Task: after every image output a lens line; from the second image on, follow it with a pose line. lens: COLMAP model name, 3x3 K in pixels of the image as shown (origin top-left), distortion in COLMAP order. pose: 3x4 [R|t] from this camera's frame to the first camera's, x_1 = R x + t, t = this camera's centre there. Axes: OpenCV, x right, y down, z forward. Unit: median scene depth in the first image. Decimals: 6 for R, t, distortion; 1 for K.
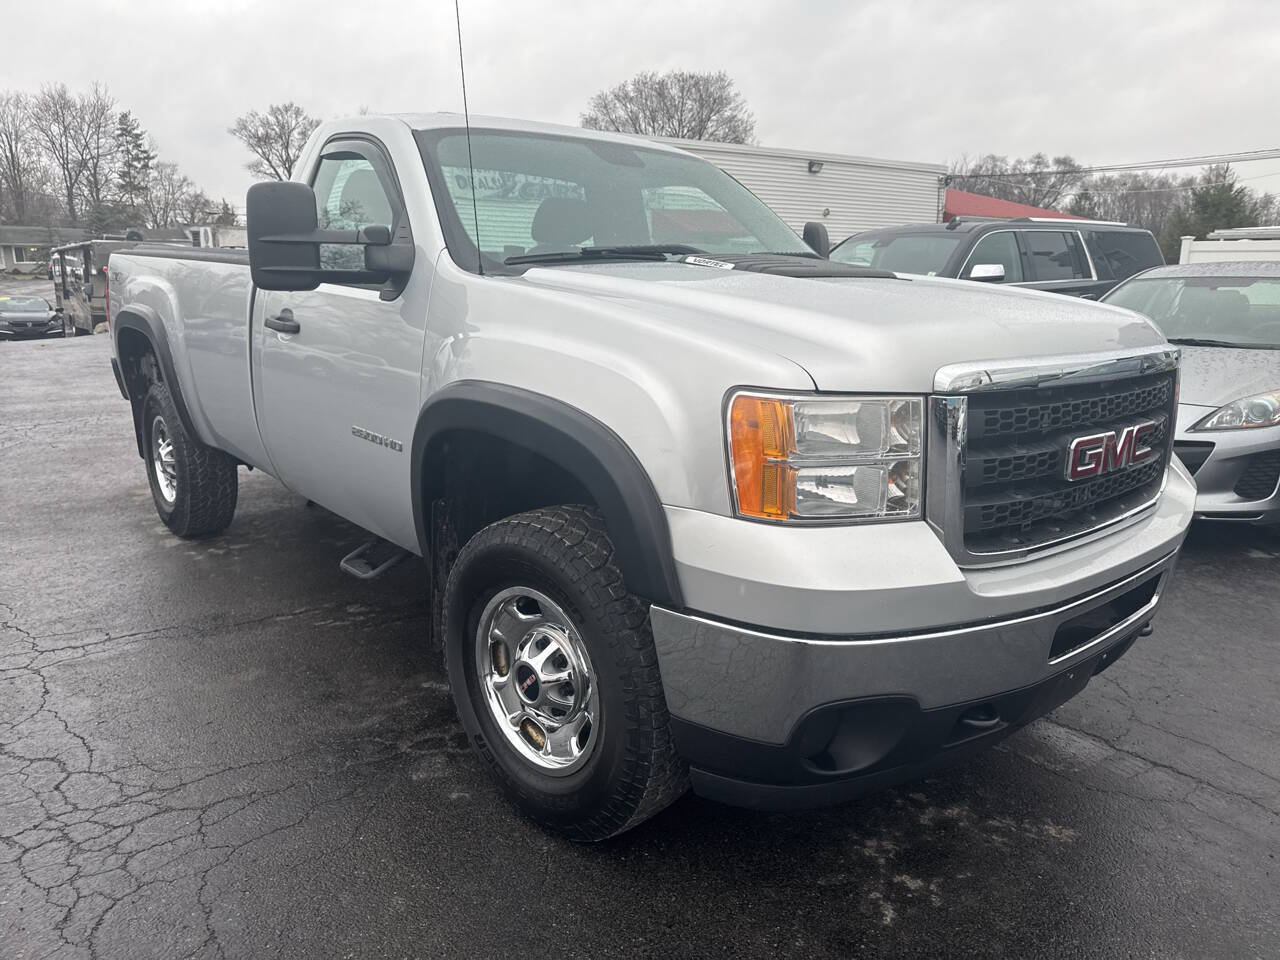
lens RADIAL K [[888.9, 0, 640.0], [0, 888.9, 480.0], [0, 0, 1]] dist [0.037979, 0.076599]
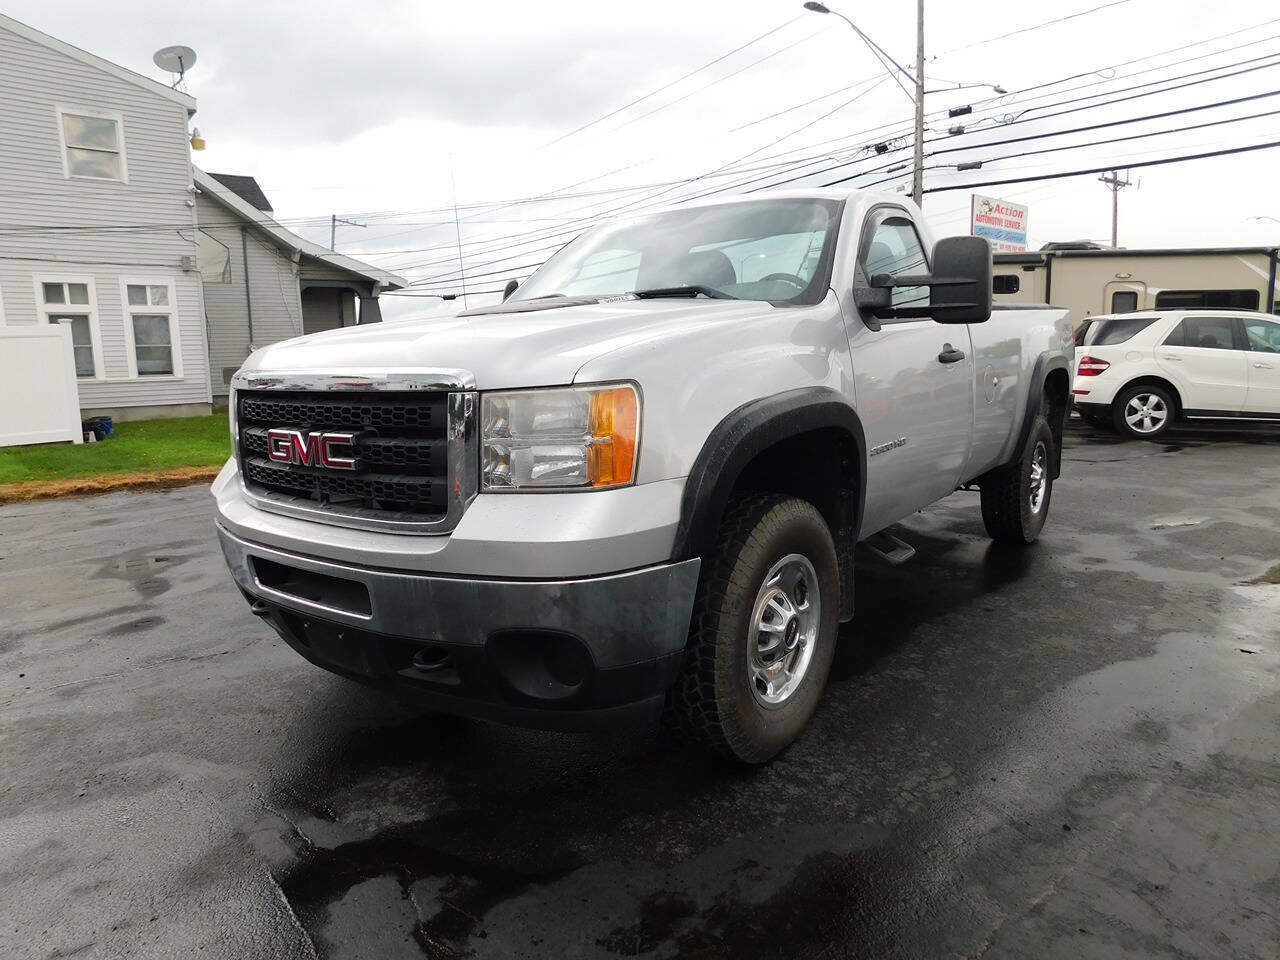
lens RADIAL K [[857.7, 0, 635.9], [0, 857.7, 483.6], [0, 0, 1]] dist [-0.077429, 0.069923]
pose [[0.190005, 0.137520, -0.972104, 1.843803], [-0.188914, 0.976759, 0.101254, -0.199026], [0.963436, 0.164405, 0.211569, 1.265677]]
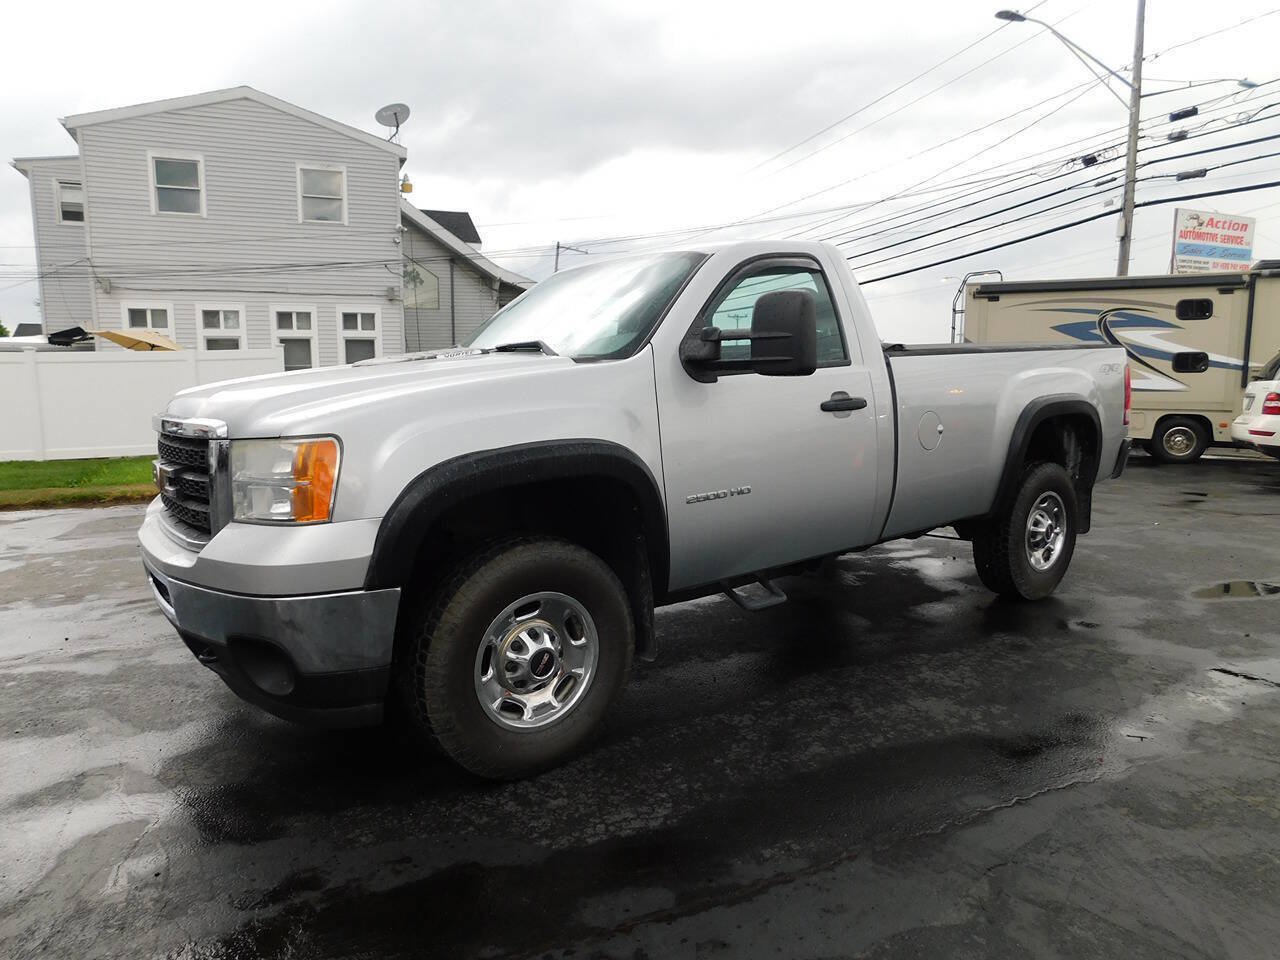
lens RADIAL K [[857.7, 0, 635.9], [0, 857.7, 483.6], [0, 0, 1]] dist [-0.077429, 0.069923]
pose [[-0.075106, 0.118259, -0.990138, 2.009771], [-0.205288, 0.969840, 0.131406, -0.398373], [0.975816, 0.213133, -0.048563, 1.965631]]
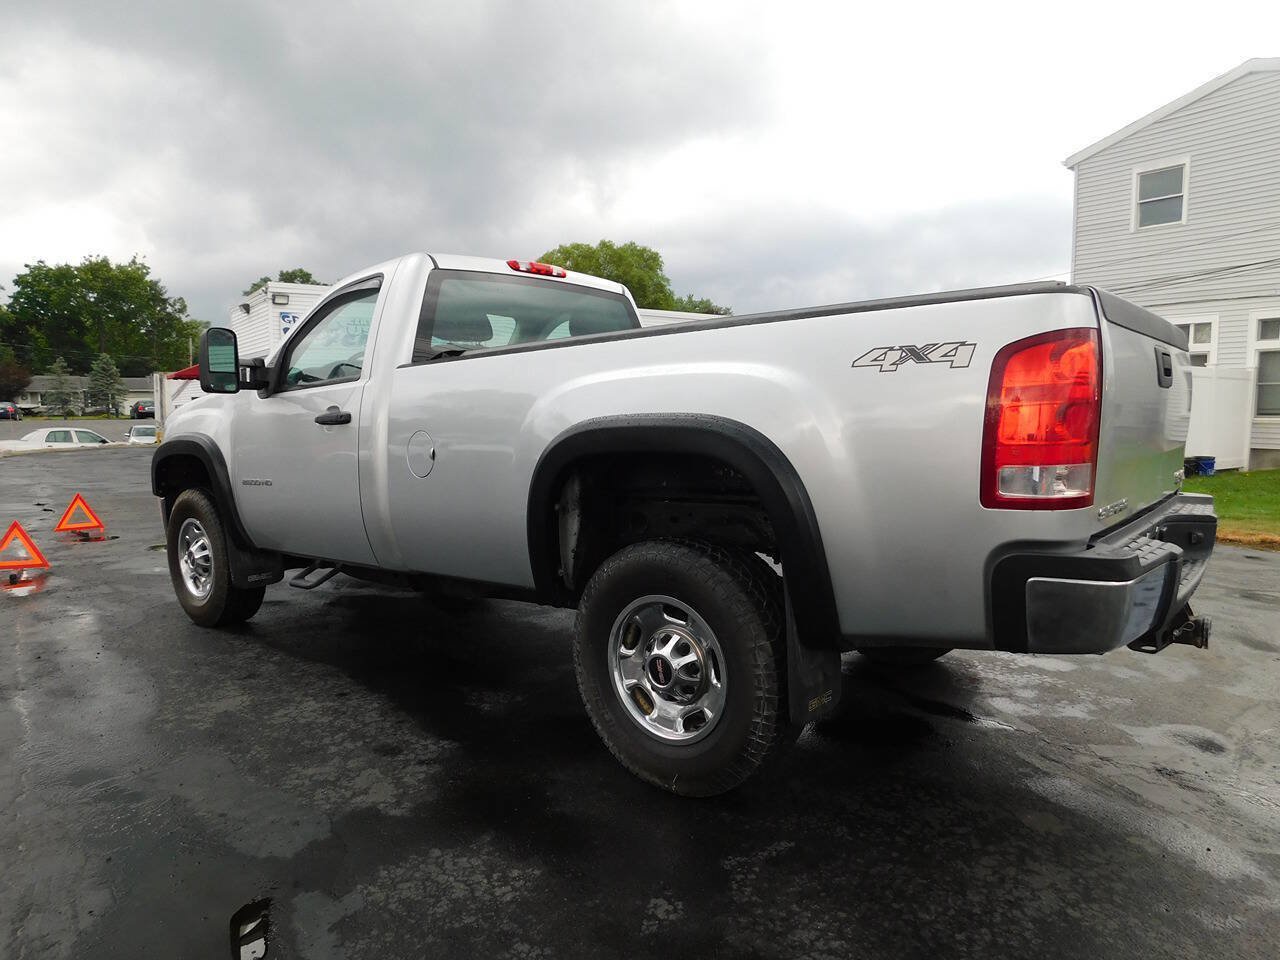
lens RADIAL K [[857.7, 0, 635.9], [0, 857.7, 483.6], [0, 0, 1]] dist [-0.077429, 0.069923]
pose [[-0.990129, 0.011755, -0.139662, -0.284902], [-0.030459, 0.954613, 0.296287, -0.863472], [0.136806, 0.297616, -0.944833, 4.231570]]
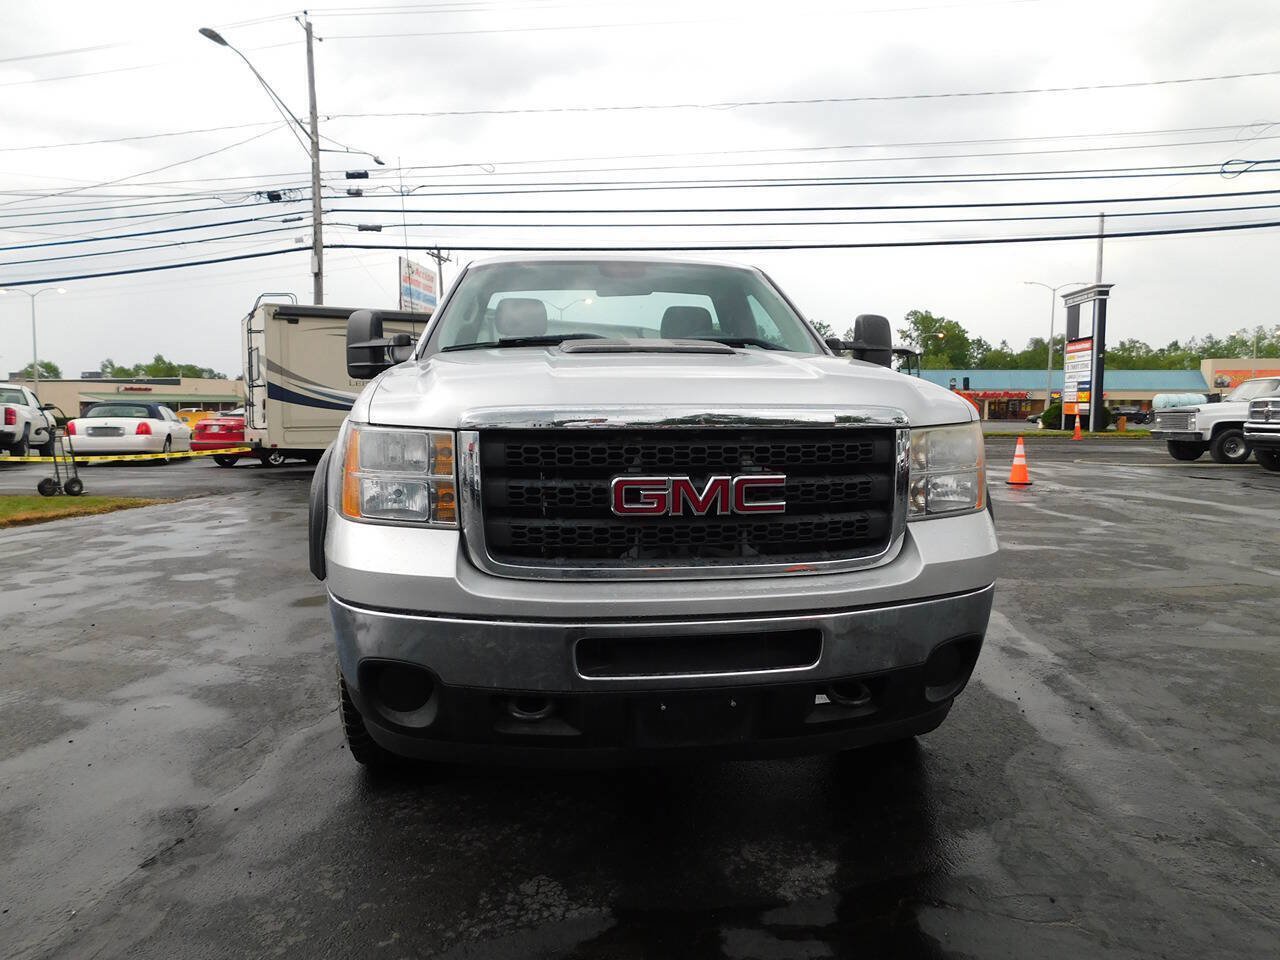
lens RADIAL K [[857.7, 0, 635.9], [0, 857.7, 483.6], [0, 0, 1]] dist [-0.077429, 0.069923]
pose [[0.827295, 0.044782, -0.559979, 1.091354], [-0.110511, 0.990313, -0.084070, 0.048852], [0.550790, 0.131434, 0.824230, 0.128809]]
